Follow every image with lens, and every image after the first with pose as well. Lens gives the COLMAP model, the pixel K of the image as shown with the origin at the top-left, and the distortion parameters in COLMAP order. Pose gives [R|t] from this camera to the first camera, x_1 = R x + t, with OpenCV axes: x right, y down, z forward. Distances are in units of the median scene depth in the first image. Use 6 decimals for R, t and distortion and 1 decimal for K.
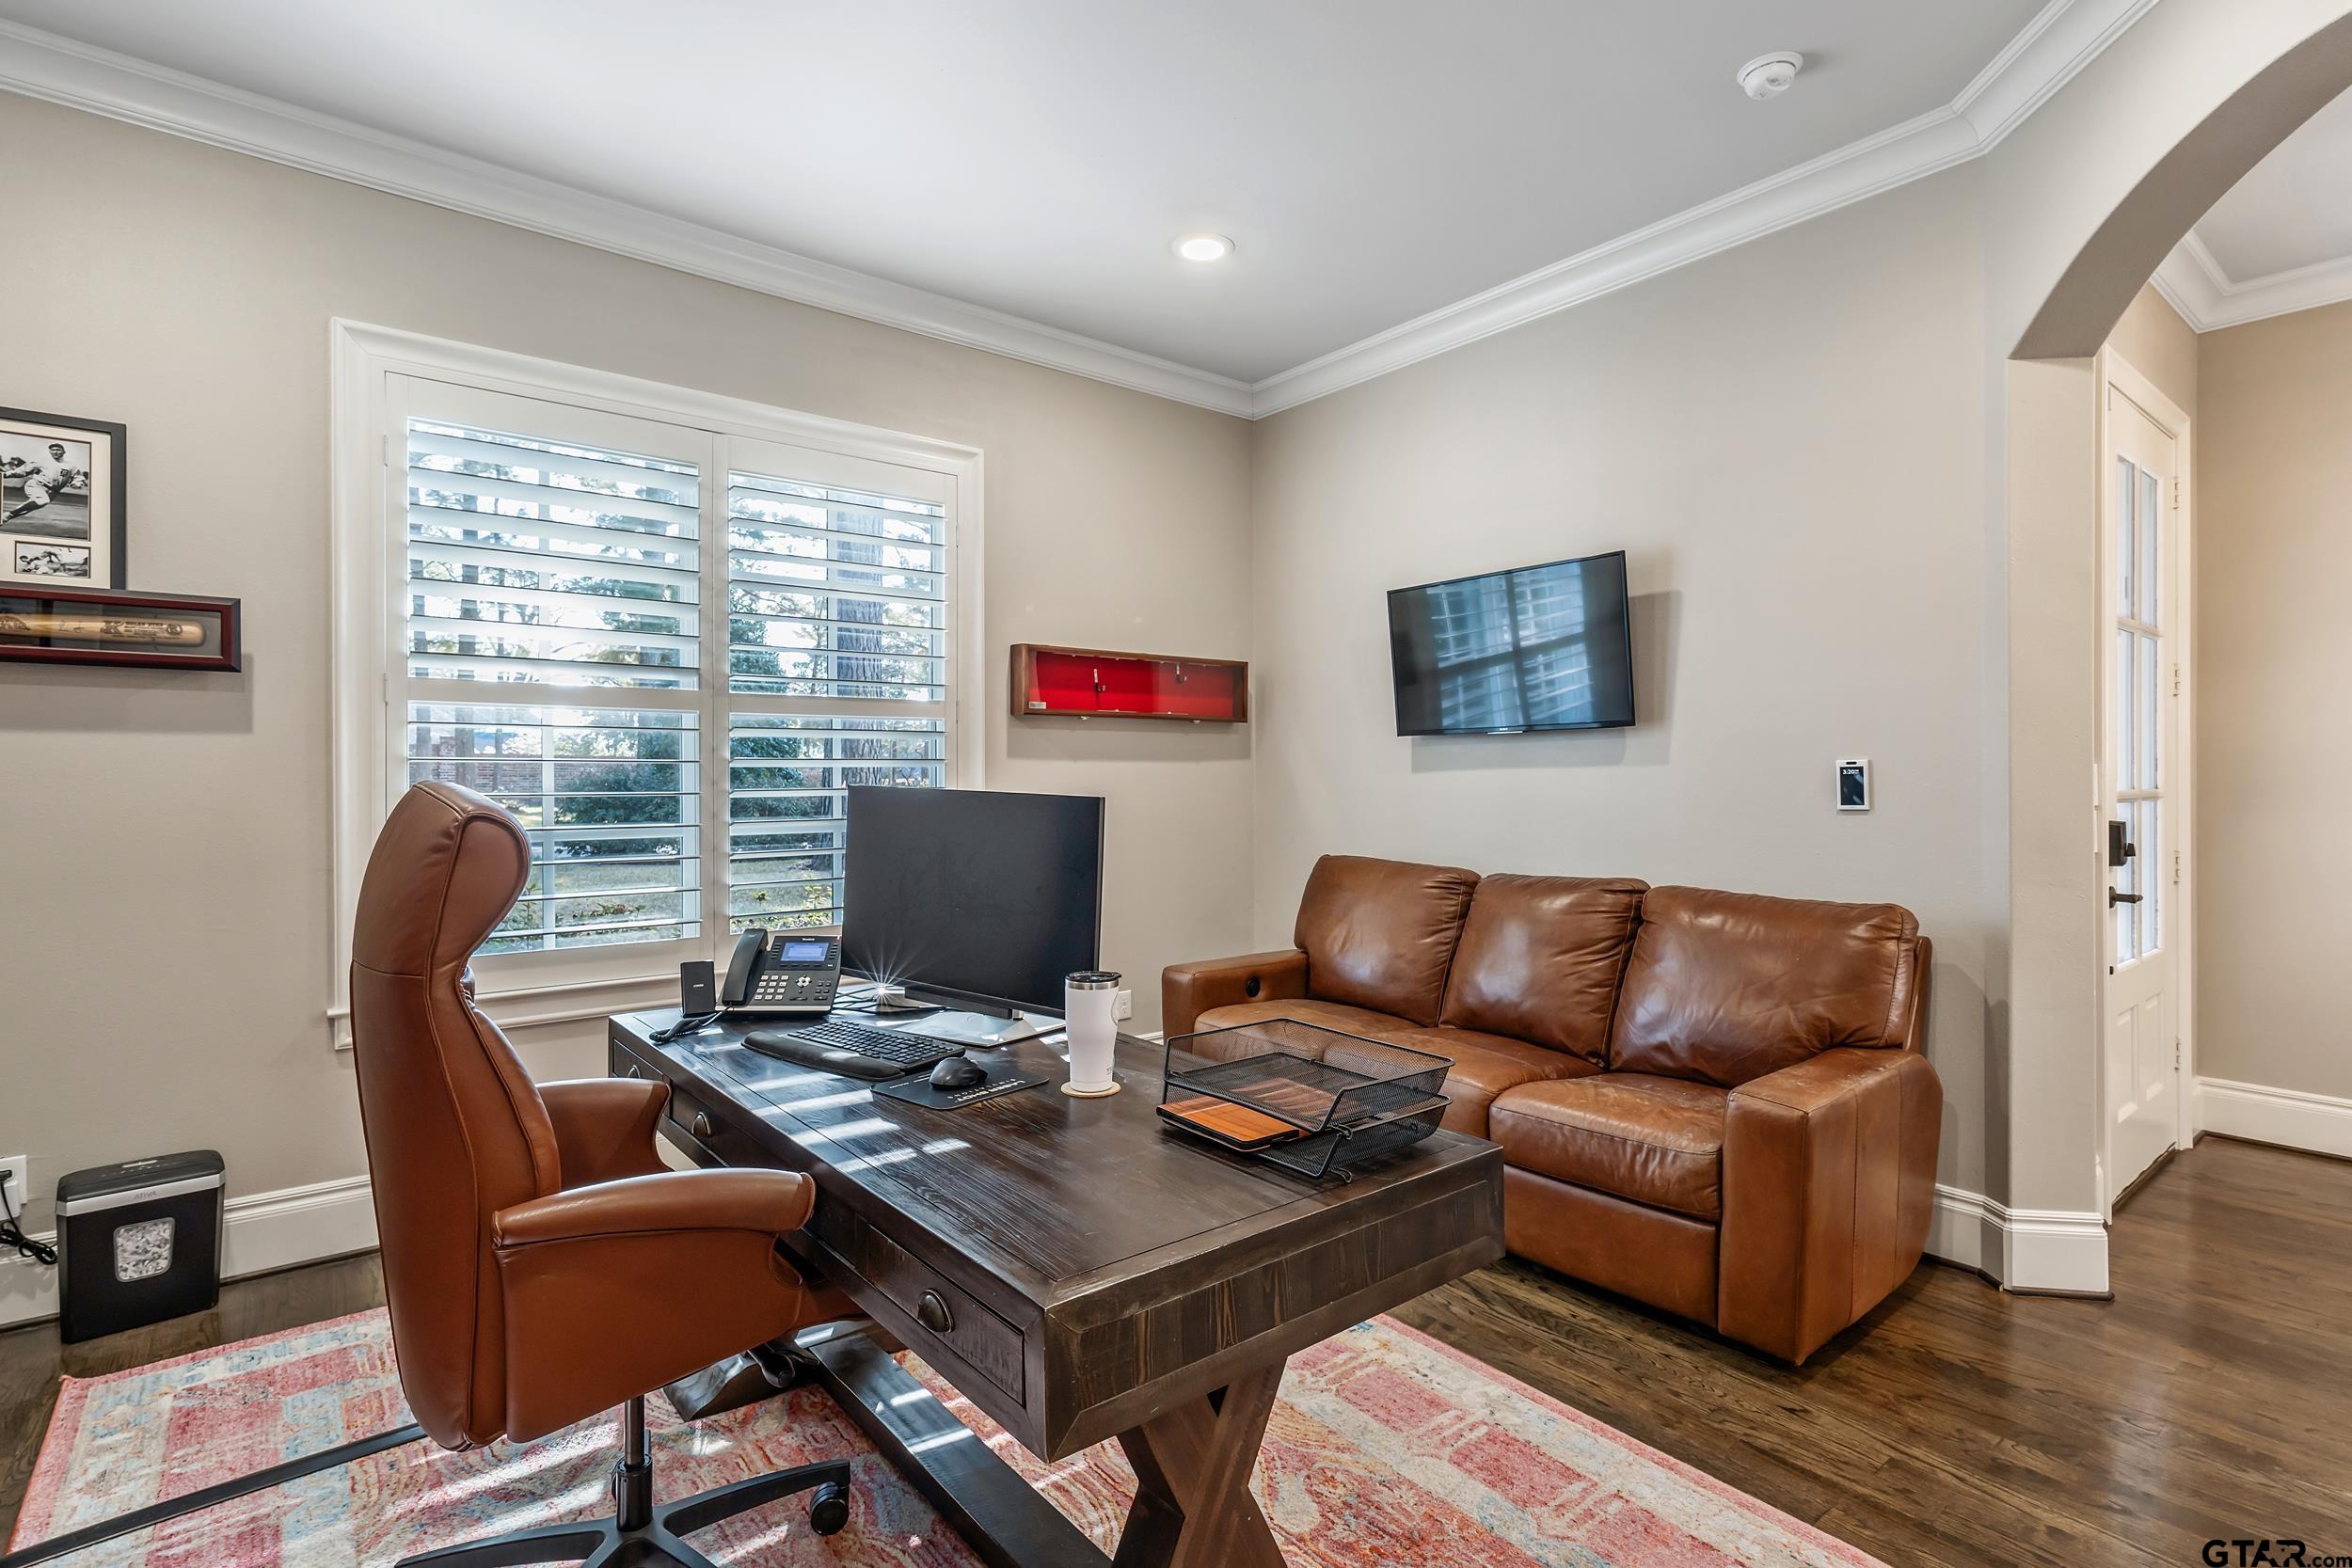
lens RADIAL K [[1082.0, 0, 1178.4], [0, 1082.0, 790.4], [0, 0, 1]] dist [0.000586, 0.000110]
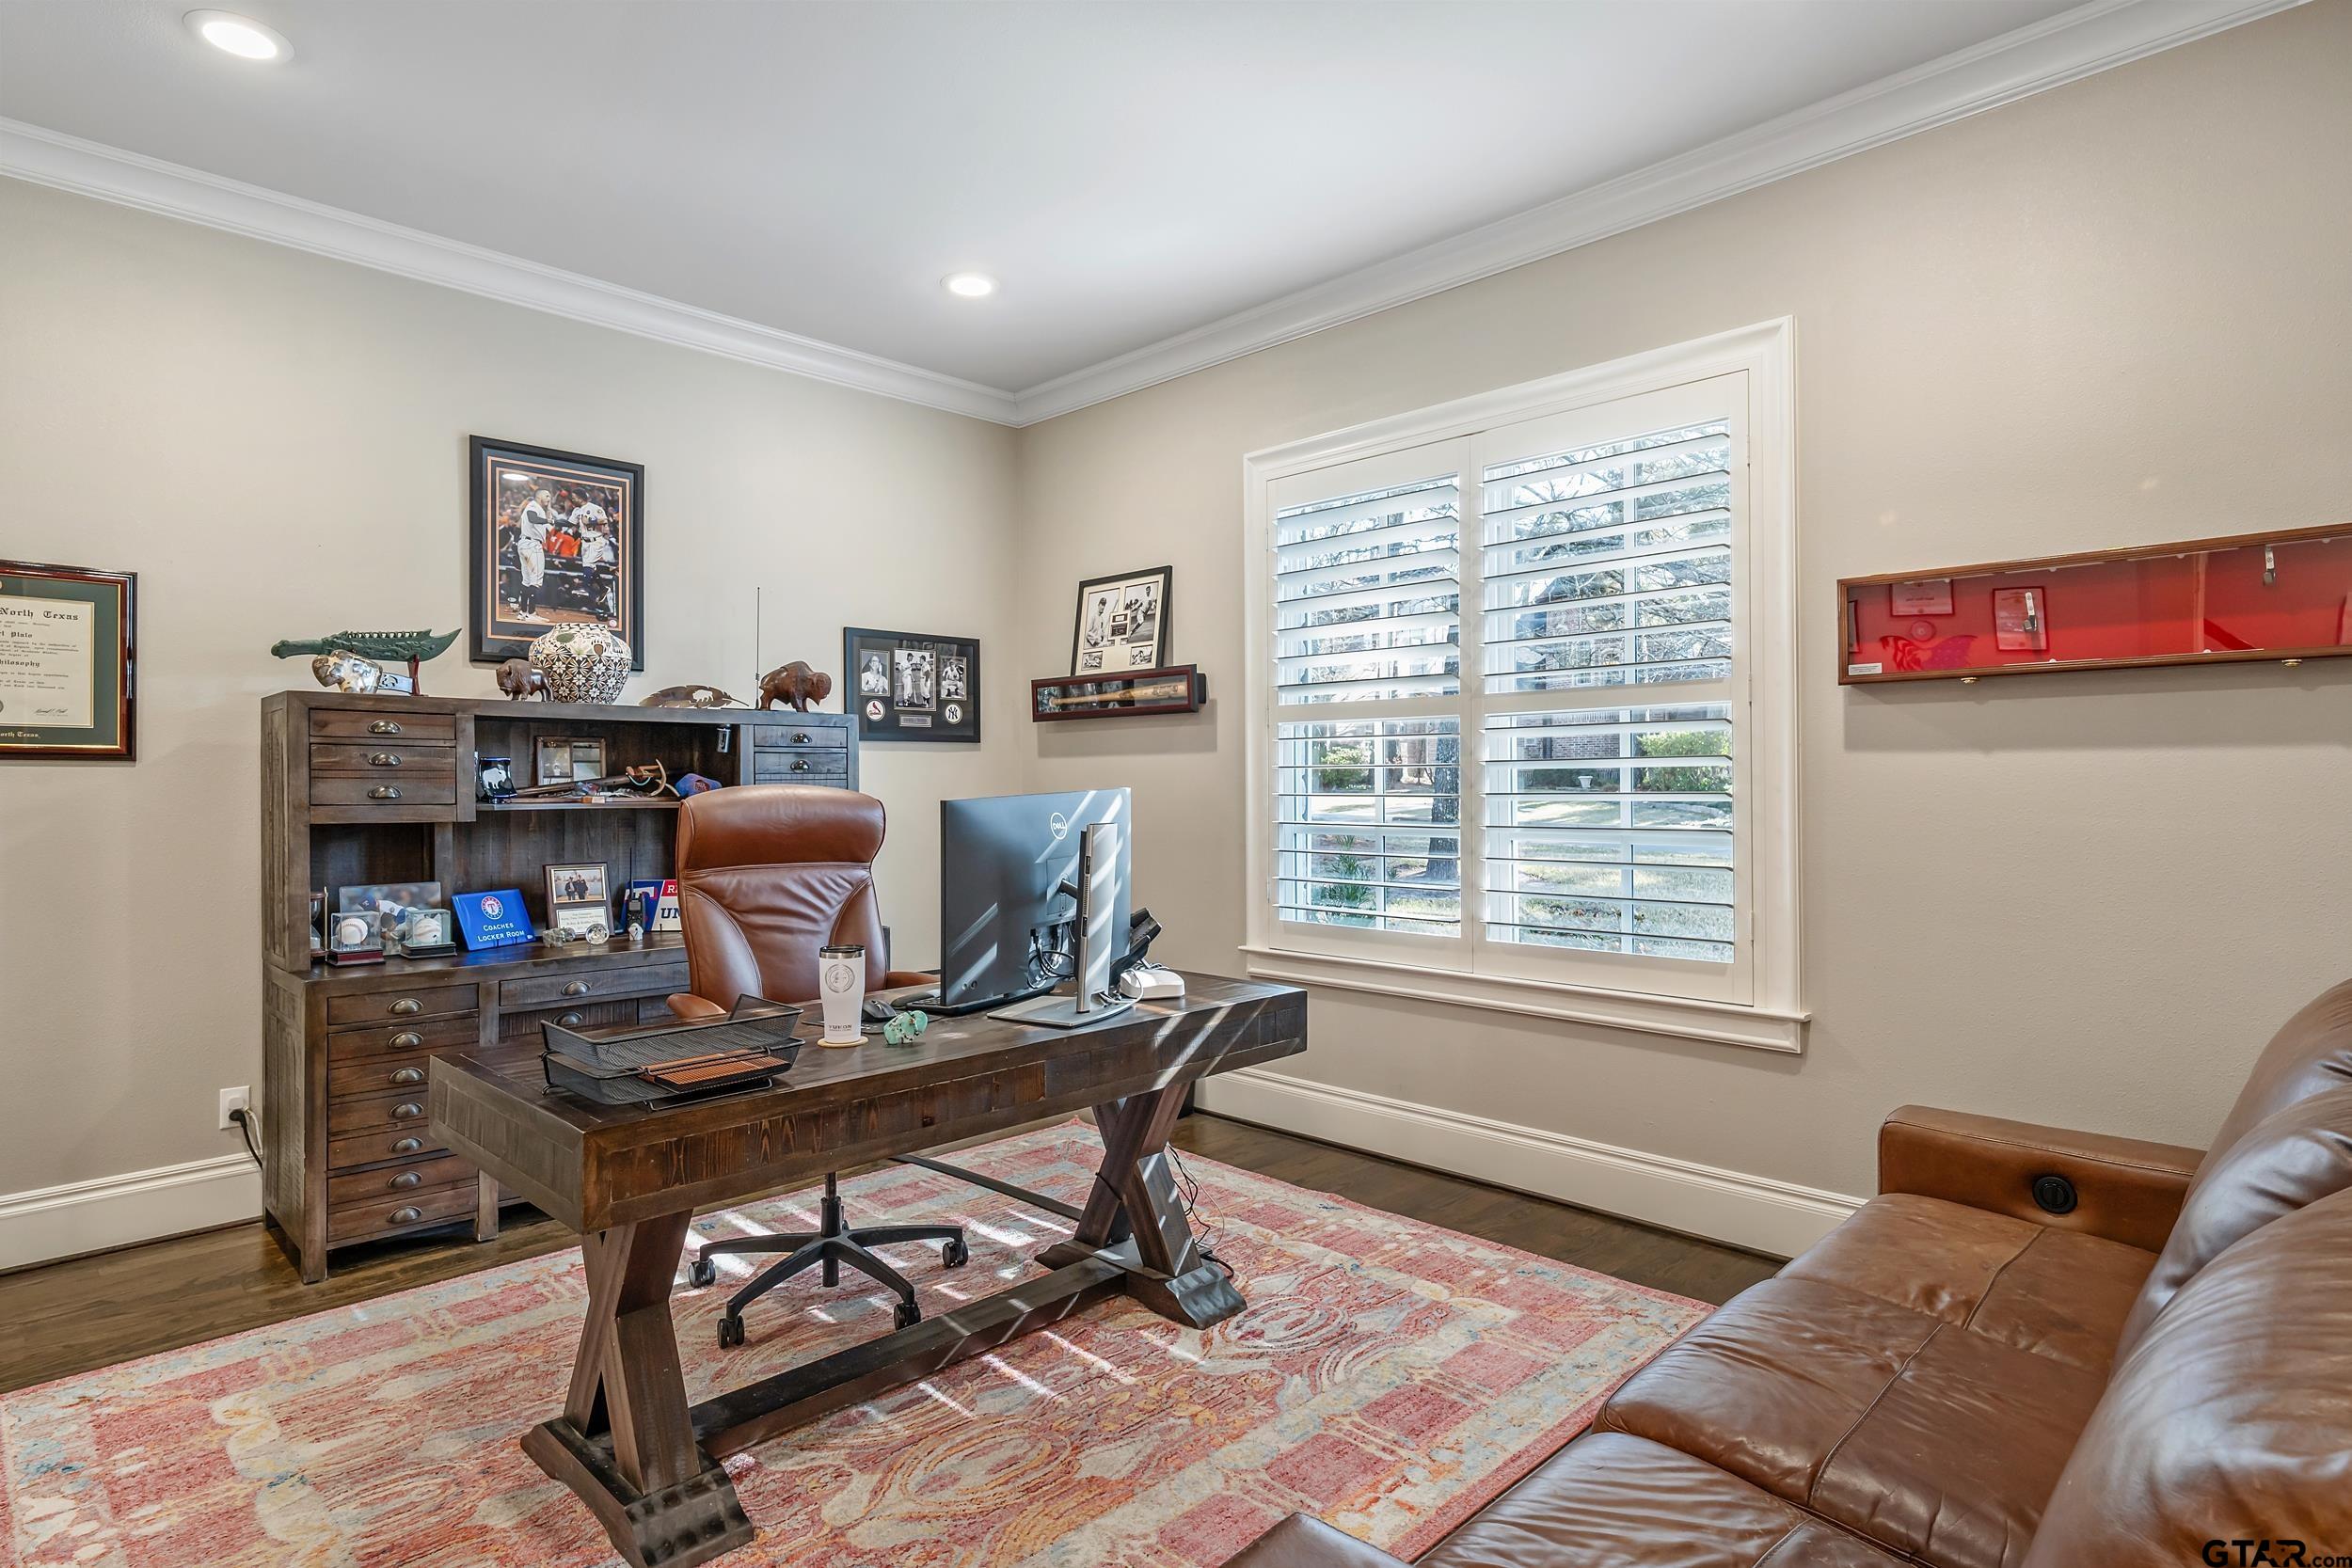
lens RADIAL K [[1246.3, 0, 1176.0], [0, 1246.3, 784.0], [0, 0, 1]] dist [0.001184, -0.000084]
pose [[0.127007, 0.003075, -0.991897, 0.885660], [-0.004928, 0.999985, 0.002469, -0.013253], [0.991890, 0.004575, 0.127020, 0.769549]]
